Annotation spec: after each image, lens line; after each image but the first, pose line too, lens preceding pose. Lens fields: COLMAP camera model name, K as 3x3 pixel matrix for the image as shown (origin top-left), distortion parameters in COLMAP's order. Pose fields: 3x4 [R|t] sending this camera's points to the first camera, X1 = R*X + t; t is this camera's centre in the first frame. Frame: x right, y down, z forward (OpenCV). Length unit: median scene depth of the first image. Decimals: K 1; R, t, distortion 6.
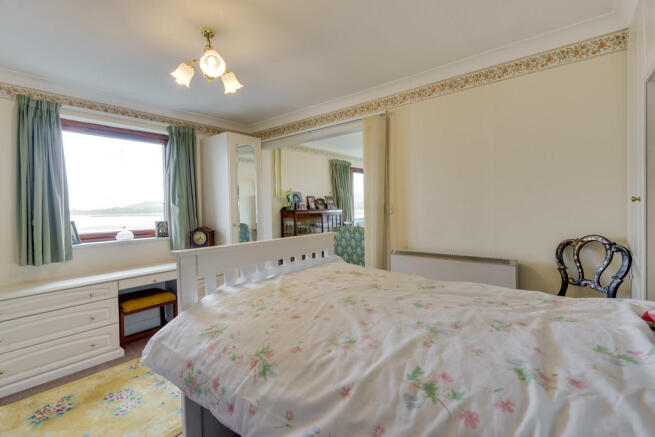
lens RADIAL K [[301.0, 0, 327.5], [0, 301.0, 218.5], [0, 0, 1]] dist [-0.001942, -0.000462]
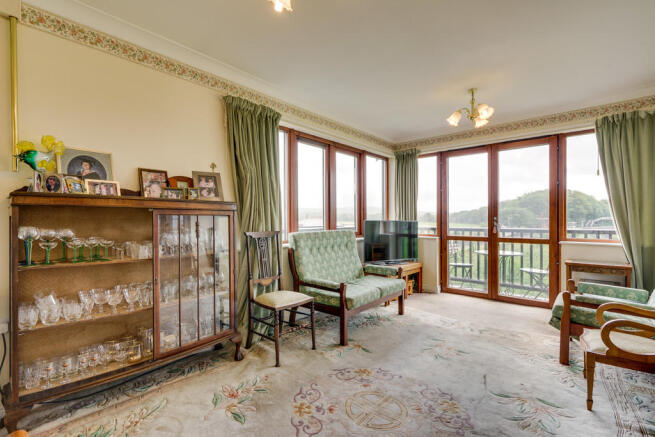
lens RADIAL K [[301.0, 0, 327.5], [0, 301.0, 218.5], [0, 0, 1]] dist [-0.001942, -0.000462]
pose [[0.999181, 0.021718, -0.034141, 0.197966], [-0.022772, 0.999266, -0.030796, 0.001436], [0.033448, 0.031548, 0.998942, 0.581265]]
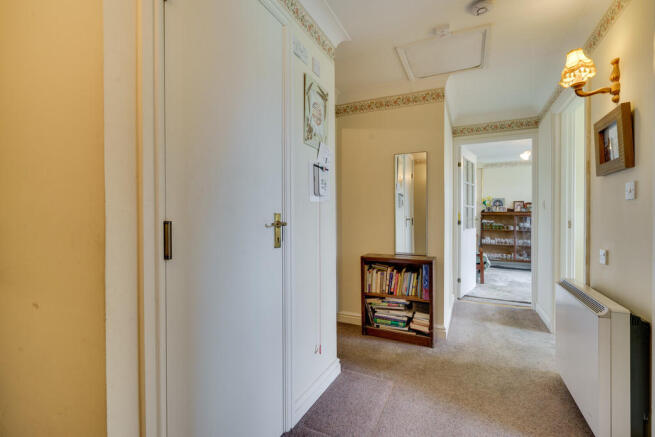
lens RADIAL K [[301.0, 0, 327.5], [0, 301.0, 218.5], [0, 0, 1]] dist [-0.001942, -0.000462]
pose [[0.239558, 0.028507, -0.970463, 0.922923], [-0.036959, 0.999112, 0.020225, 0.000167], [0.970178, 0.031022, 0.240399, -0.040772]]
